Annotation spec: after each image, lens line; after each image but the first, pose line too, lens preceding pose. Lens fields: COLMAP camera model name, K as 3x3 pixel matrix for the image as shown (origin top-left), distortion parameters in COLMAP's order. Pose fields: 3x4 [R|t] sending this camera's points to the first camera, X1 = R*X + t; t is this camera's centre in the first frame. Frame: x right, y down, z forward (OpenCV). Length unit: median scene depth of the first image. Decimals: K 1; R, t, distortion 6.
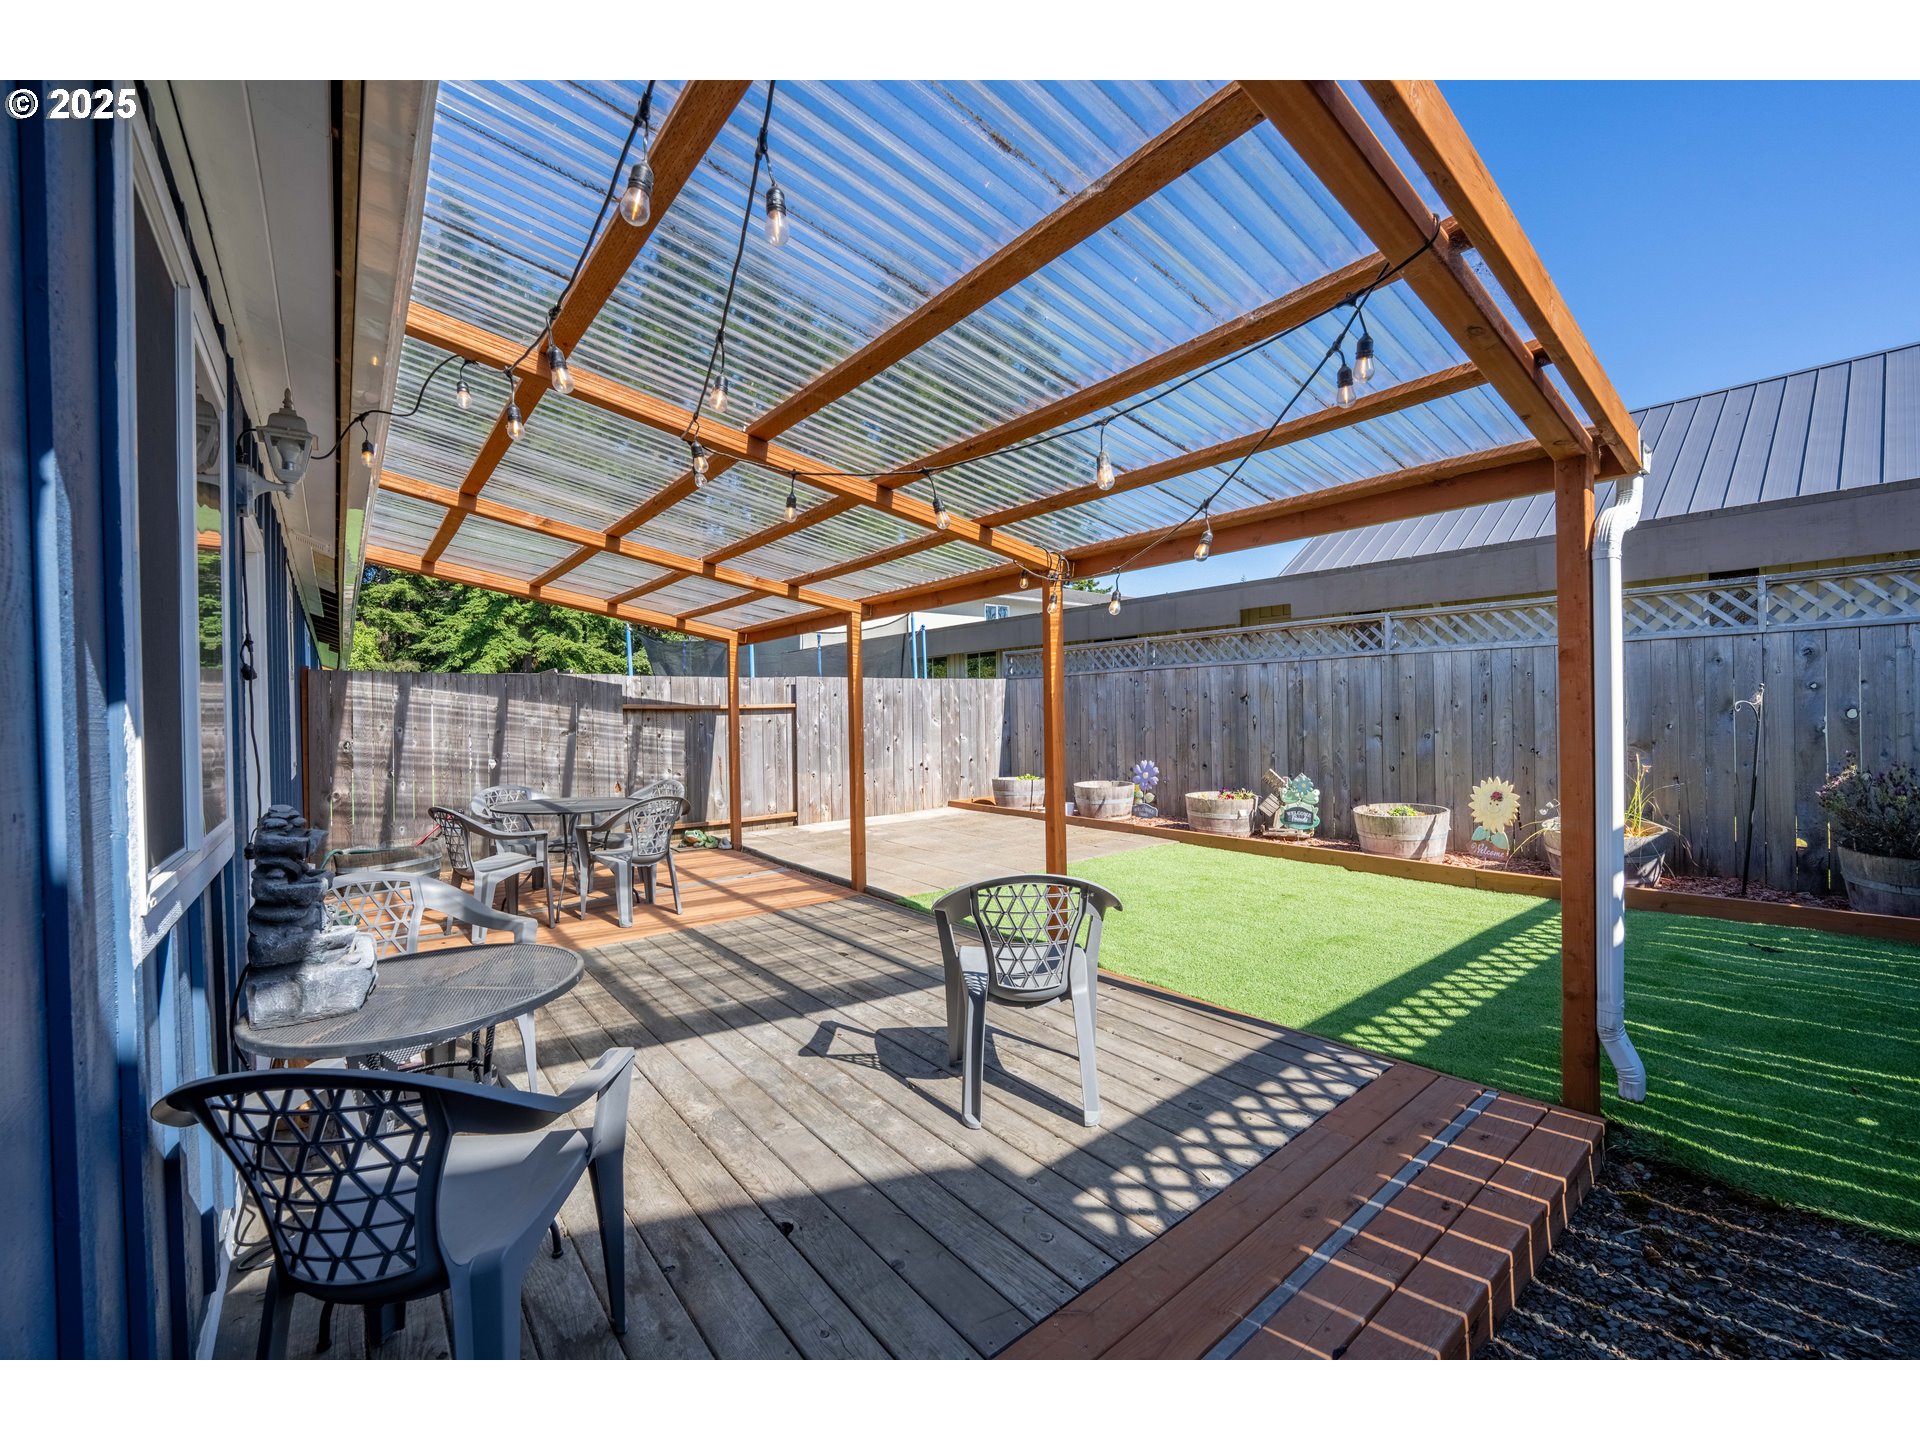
lens RADIAL K [[784.9, 0, 958.5], [0, 784.9, 725.6], [0, 0, 1]] dist [-0.003486, -0.001895]
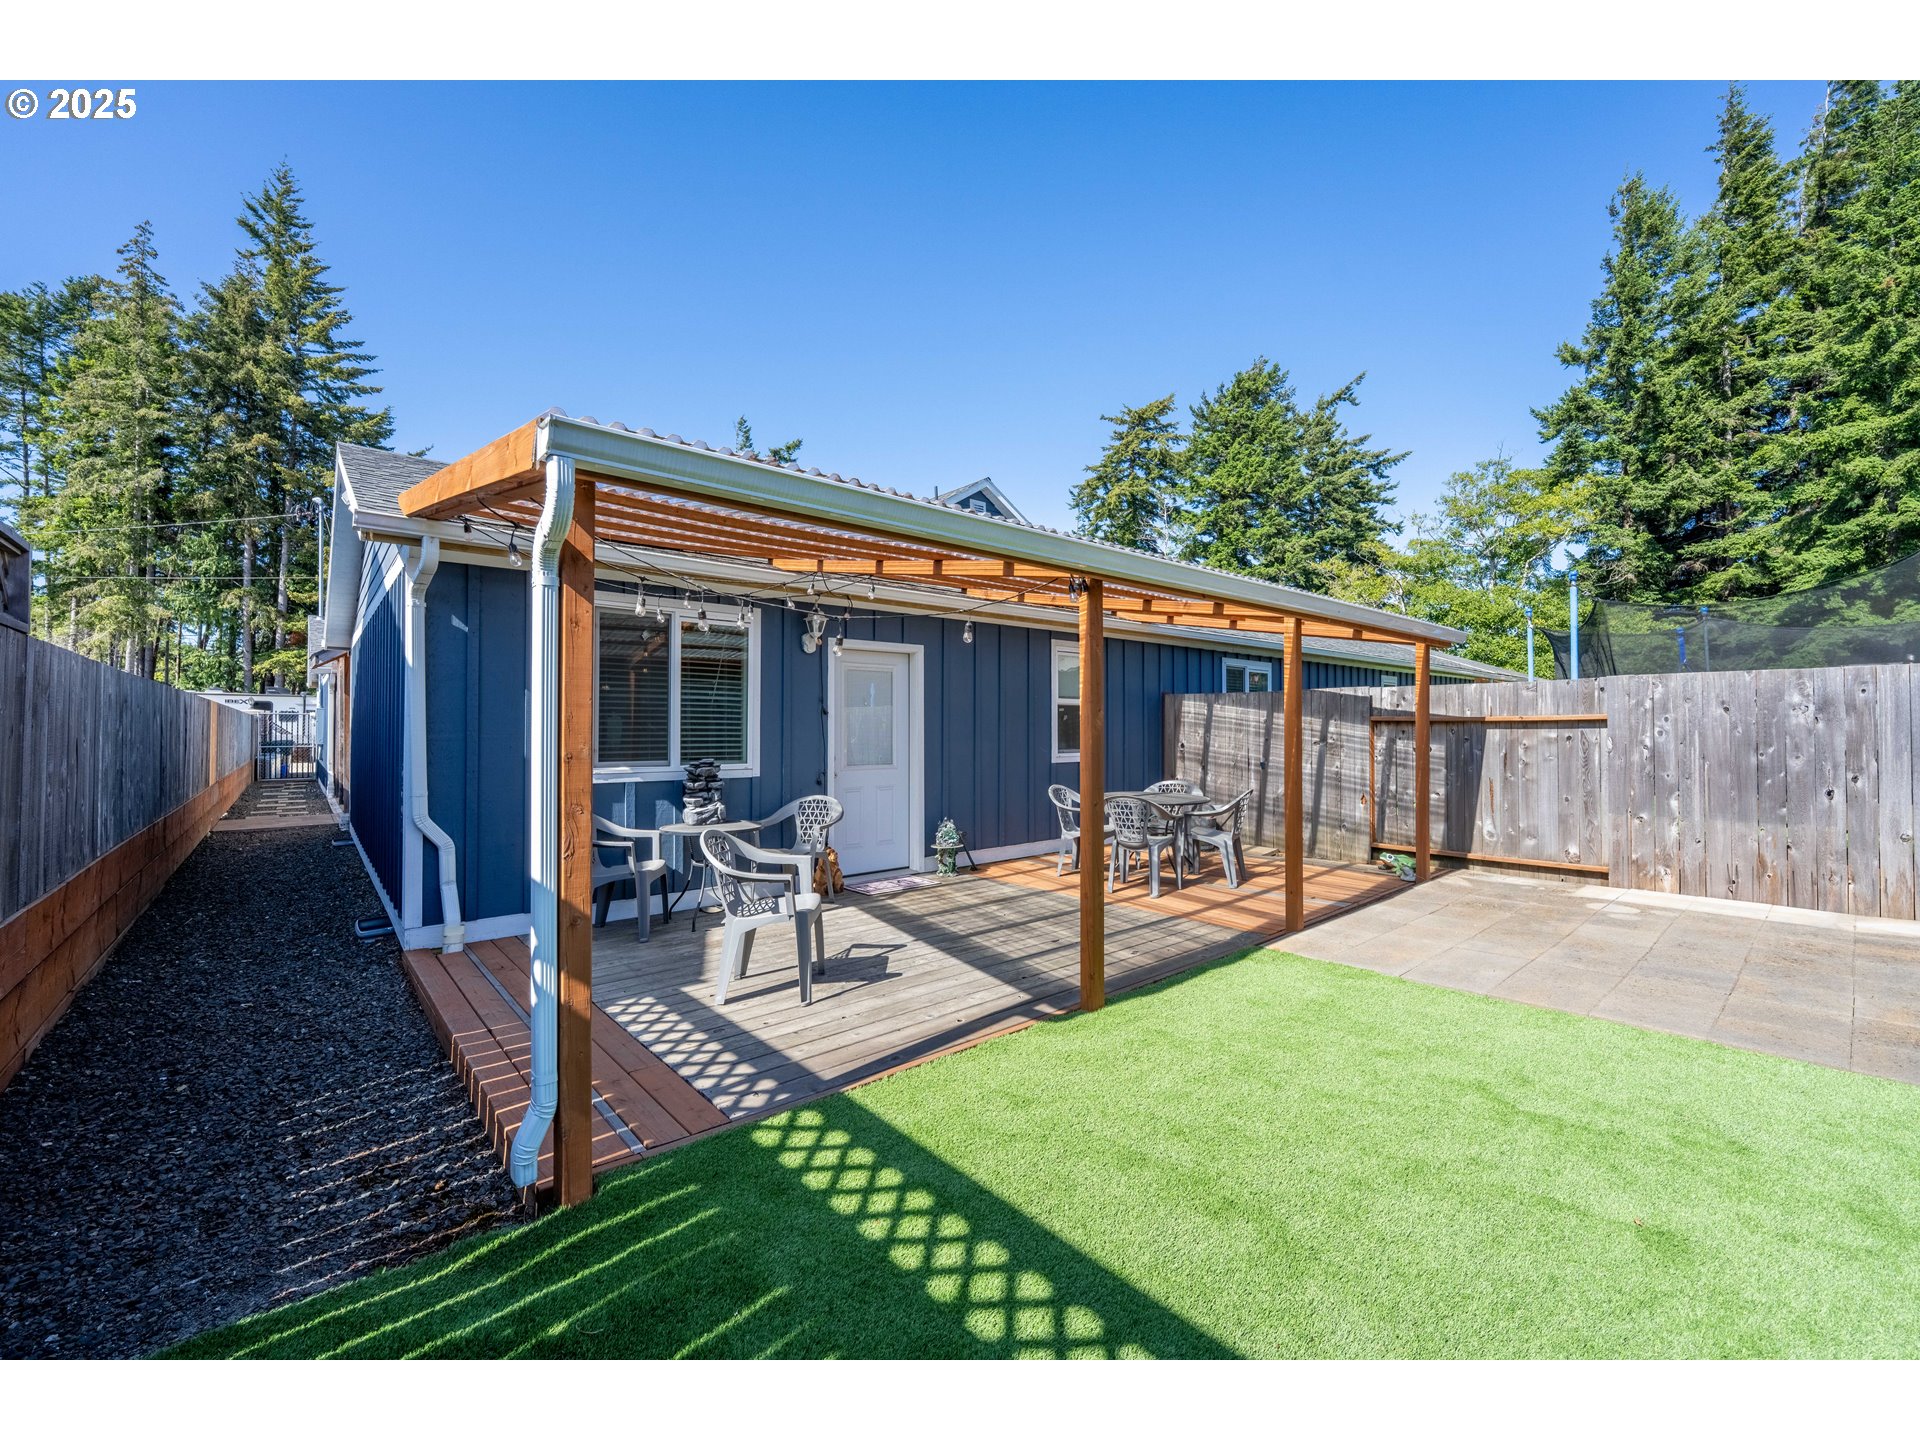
lens RADIAL K [[784.9, 0, 966.6], [0, 784.9, 717.7], [0, 0, 1]] dist [-0.003486, -0.001895]
pose [[0.033745, 0.005466, -0.999416, 0.569027], [-0.014474, 0.999883, 0.004980, -0.023637], [0.999326, 0.014297, 0.033820, 0.468102]]
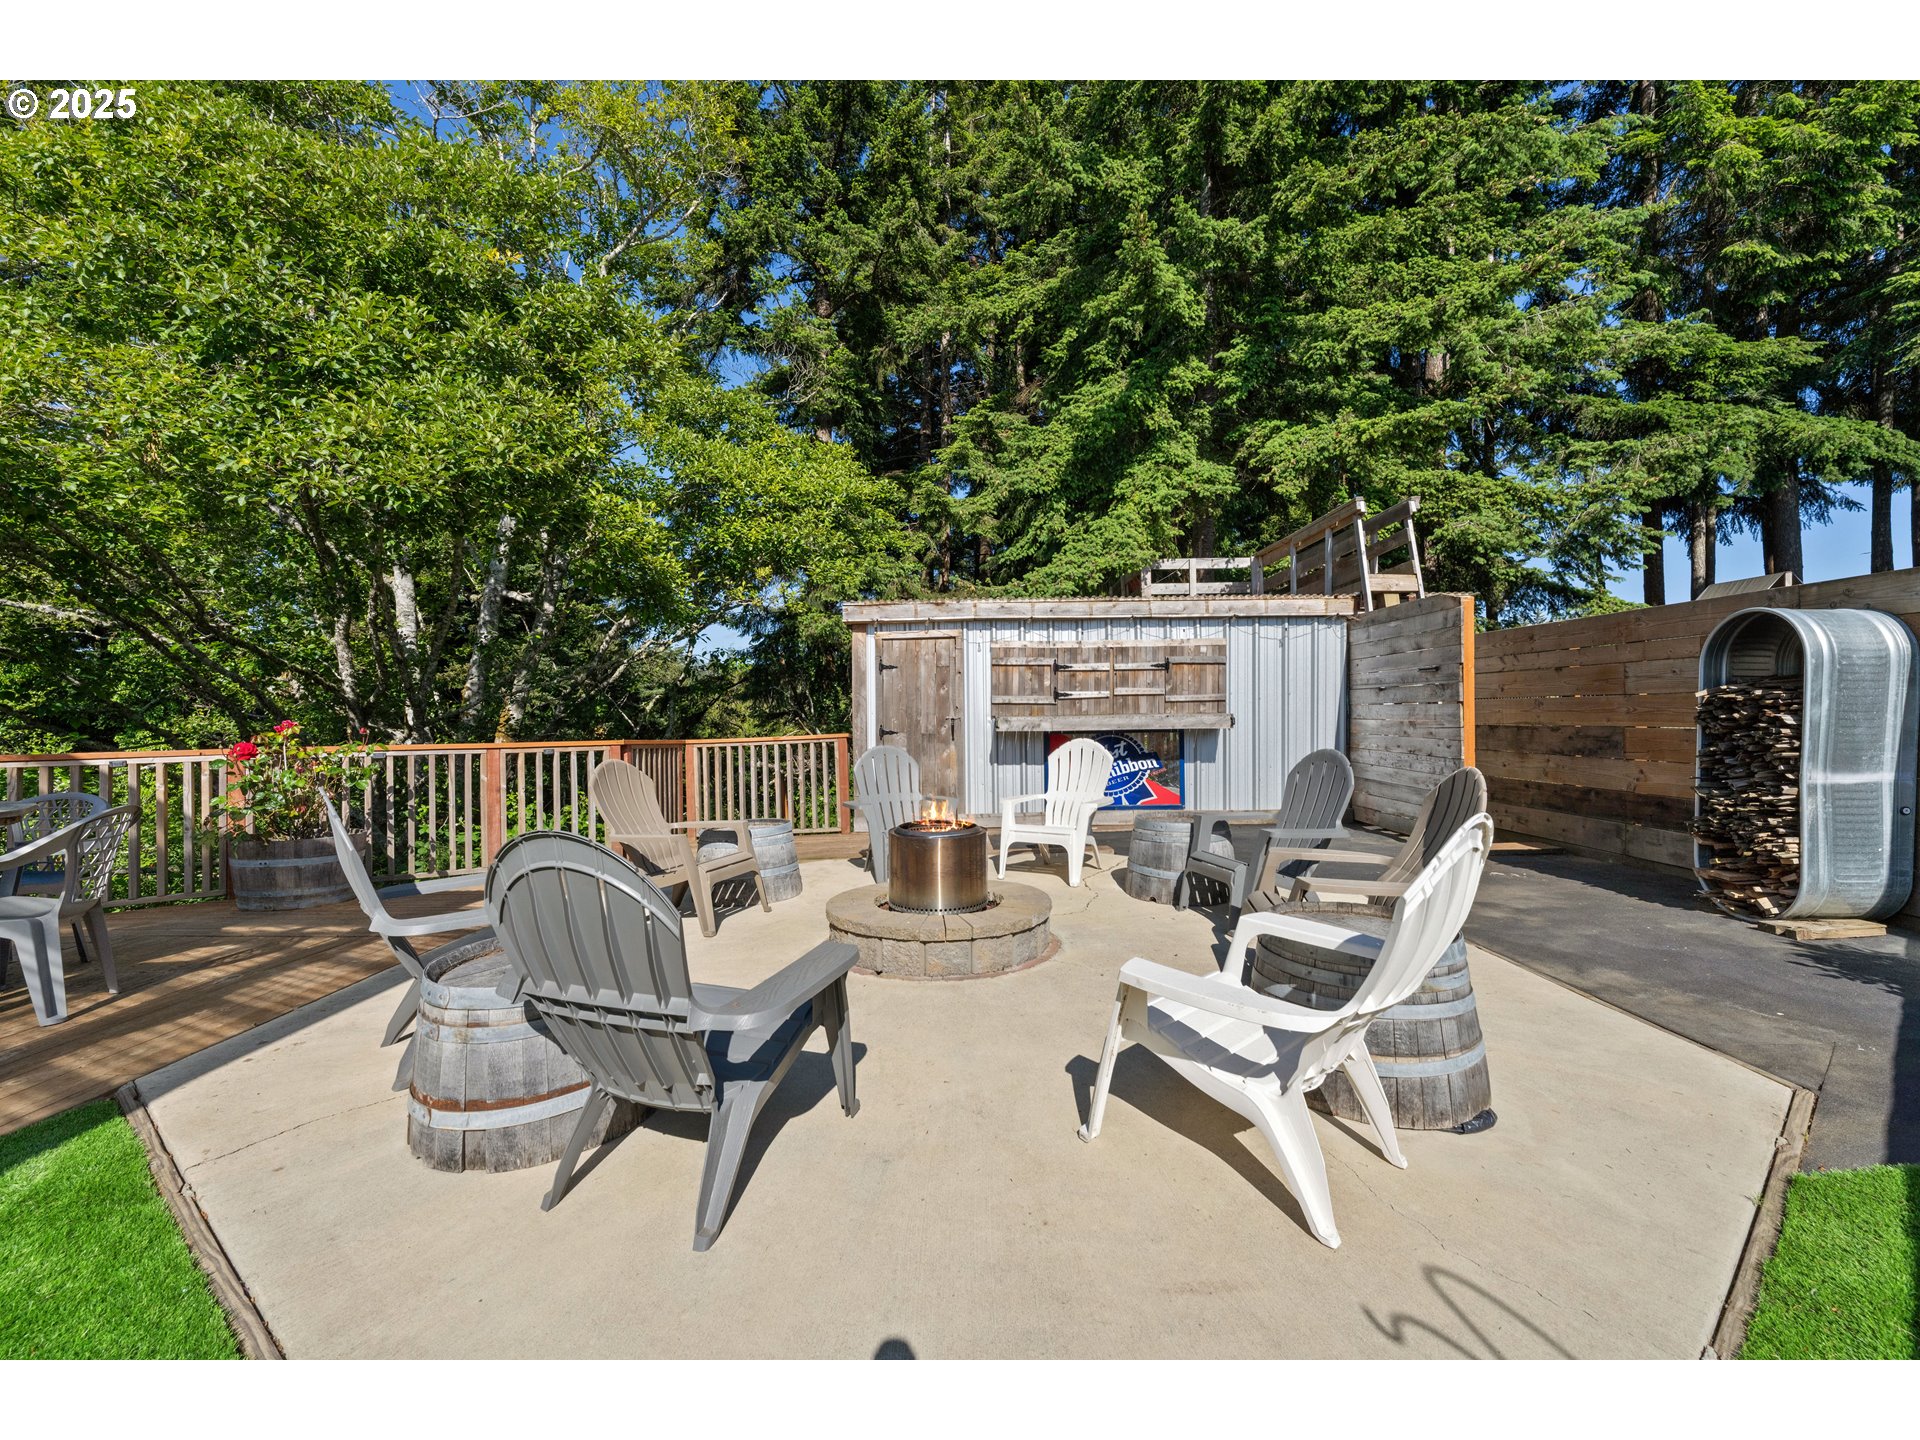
lens RADIAL K [[784.9, 0, 959.6], [0, 784.9, 723.6], [0, 0, 1]] dist [-0.003486, -0.001895]
pose [[0.778252, 0.010728, -0.627860, -1.620011], [-0.011162, 0.999932, 0.003250, 0.037038], [0.627853, 0.004478, 0.778319, 2.516219]]
